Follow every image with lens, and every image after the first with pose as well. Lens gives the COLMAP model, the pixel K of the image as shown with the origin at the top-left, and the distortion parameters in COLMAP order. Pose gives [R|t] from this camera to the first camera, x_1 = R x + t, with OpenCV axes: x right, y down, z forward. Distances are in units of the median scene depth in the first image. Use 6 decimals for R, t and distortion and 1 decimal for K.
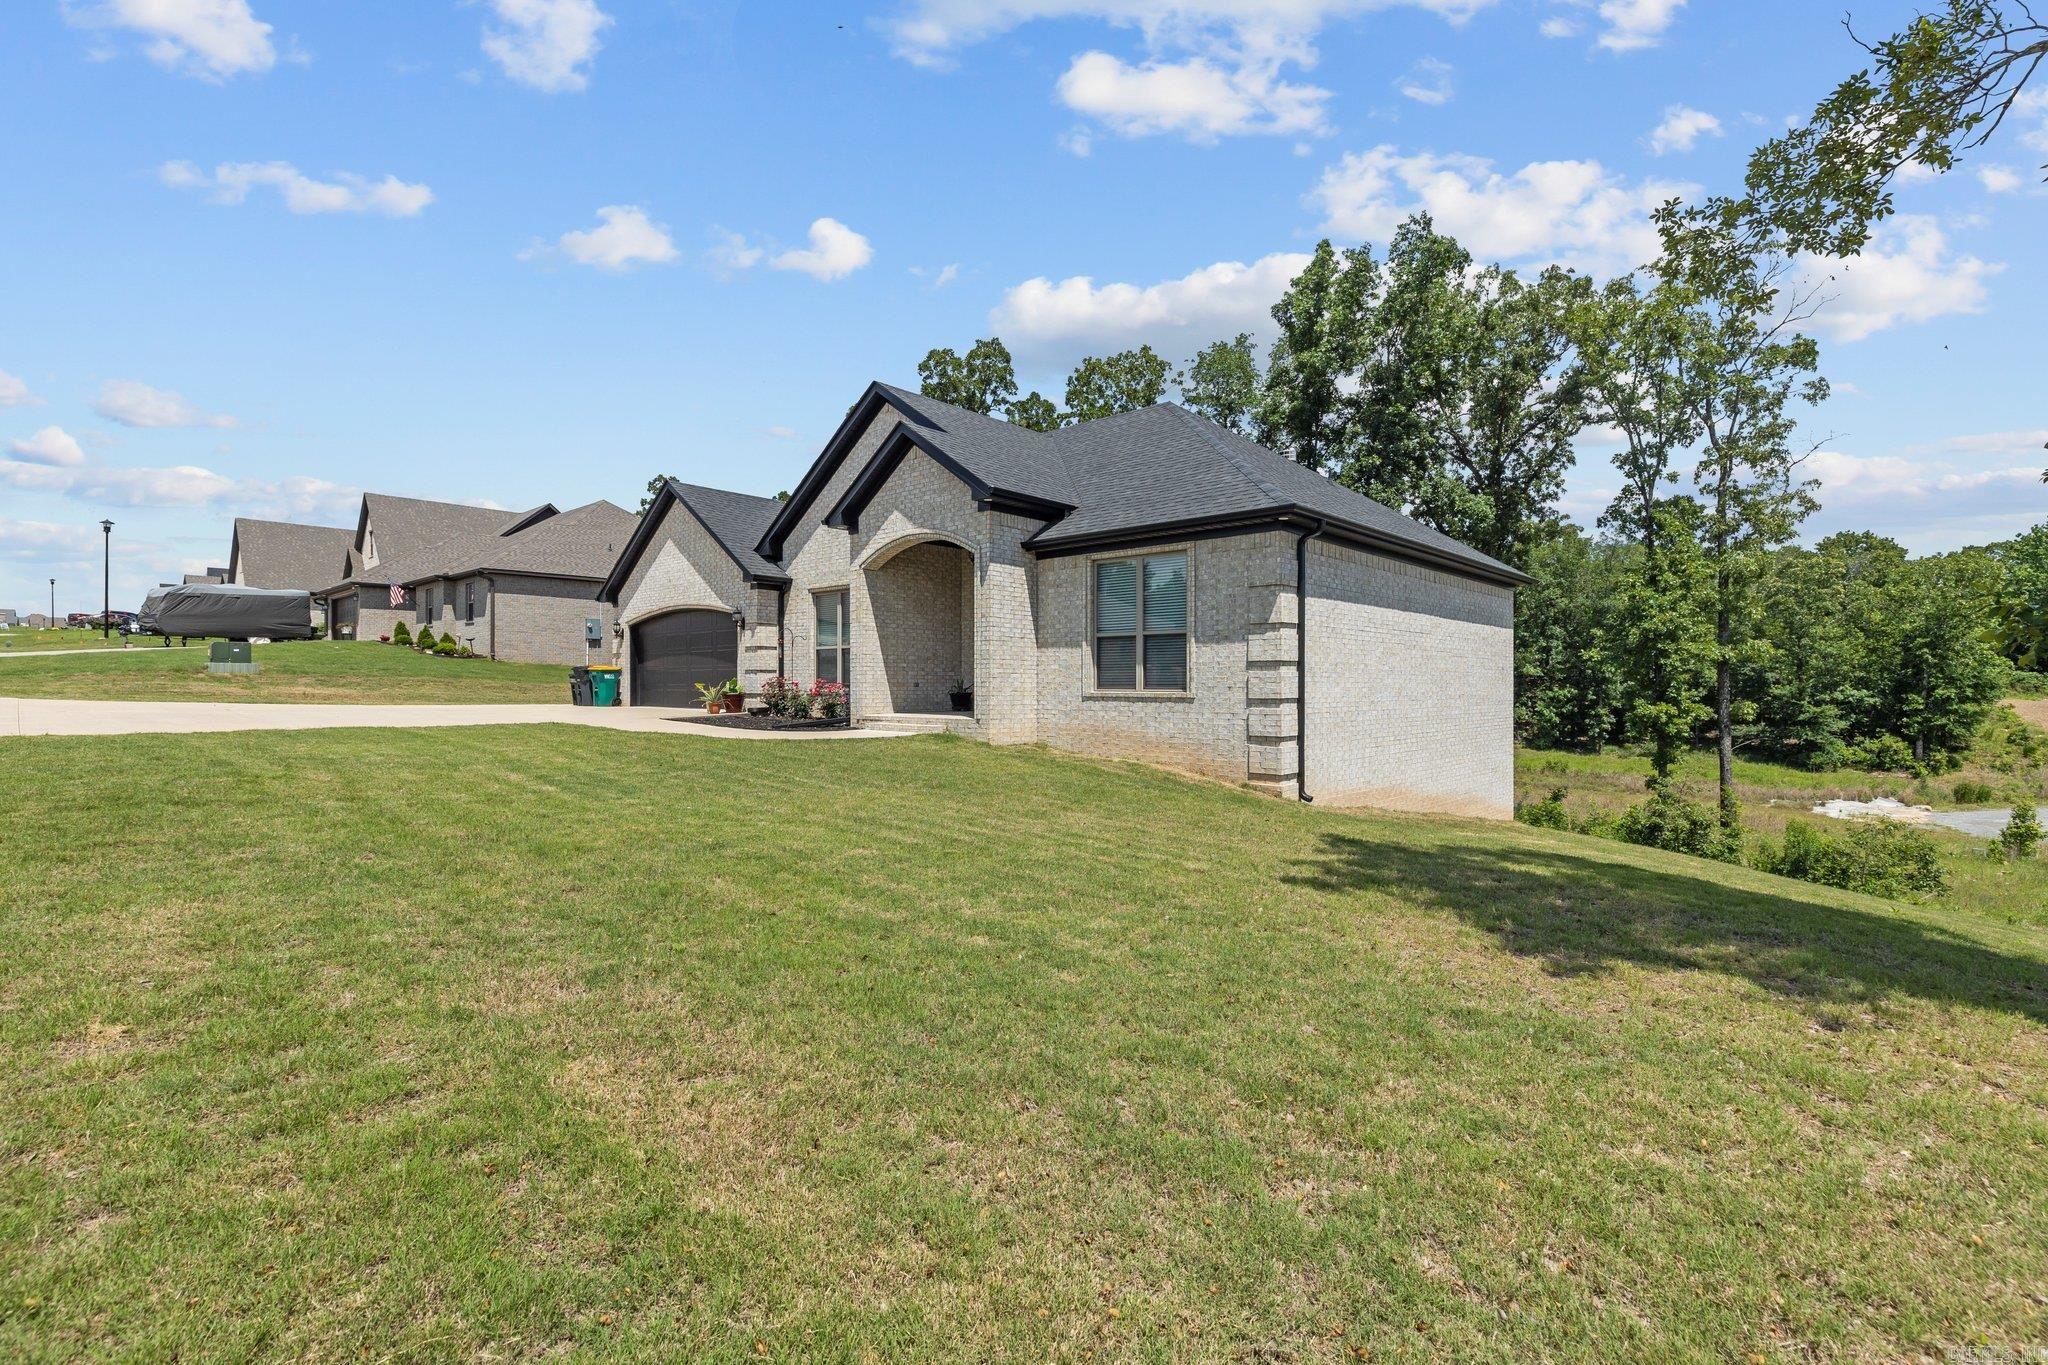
lens RADIAL K [[921.0, 0, 1032.3], [0, 921.0, 684.8], [0, 0, 1]] dist [0.007622, 0.000860]
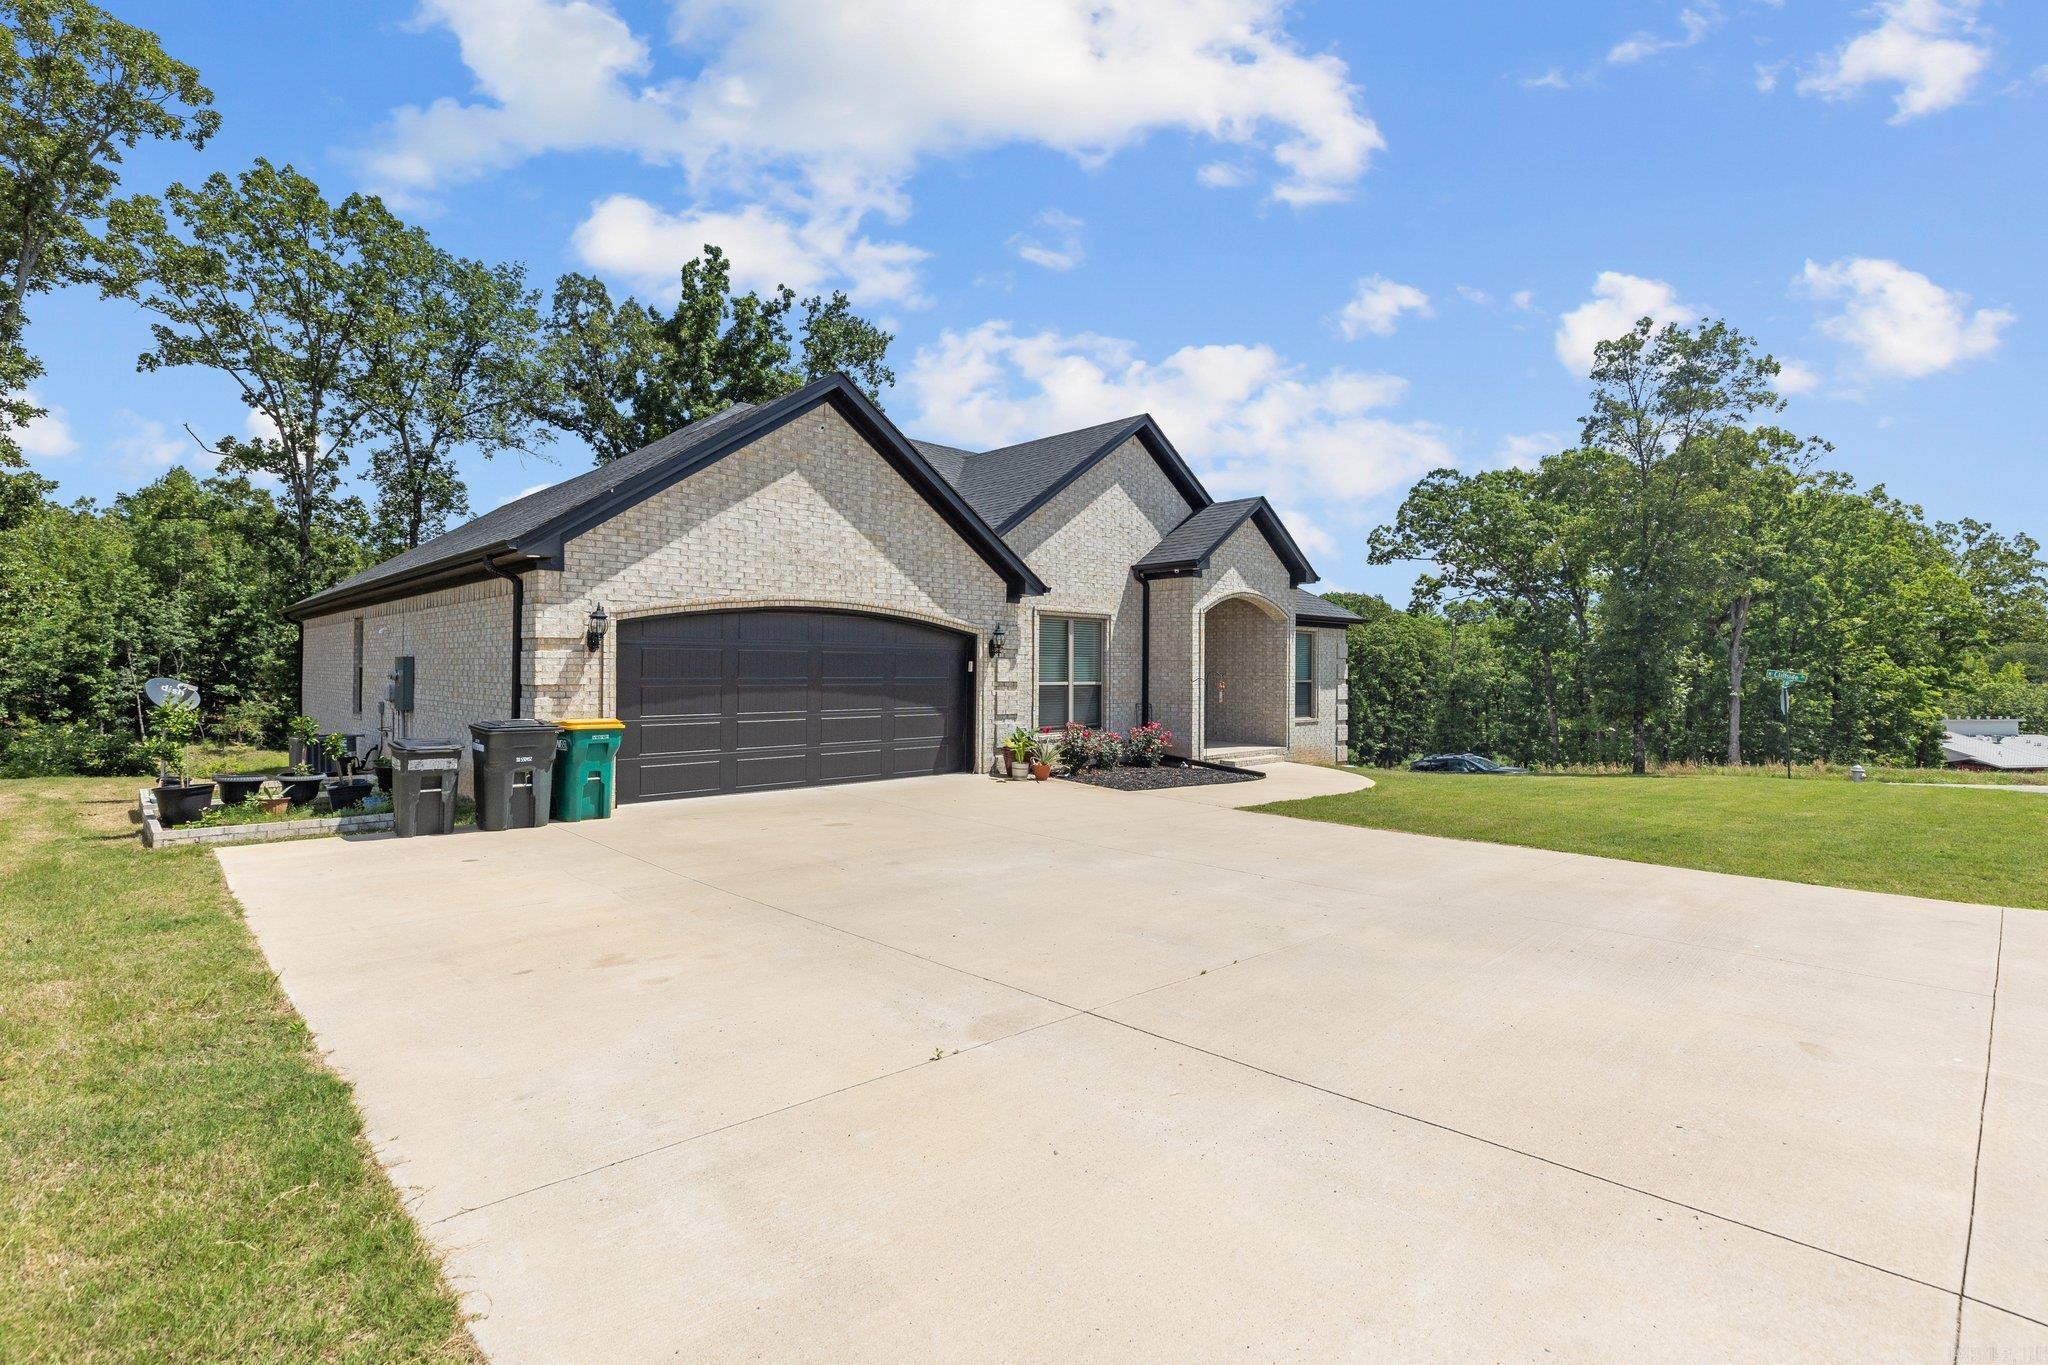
lens RADIAL K [[921.0, 0, 1004.3], [0, 921.0, 661.2], [0, 0, 1]] dist [0.007622, 0.000860]
pose [[0.090549, 0.005186, 0.995878, -0.992645], [-0.009918, 0.999942, -0.004306, -0.052971], [-0.995843, -0.009487, 0.090595, 0.911512]]
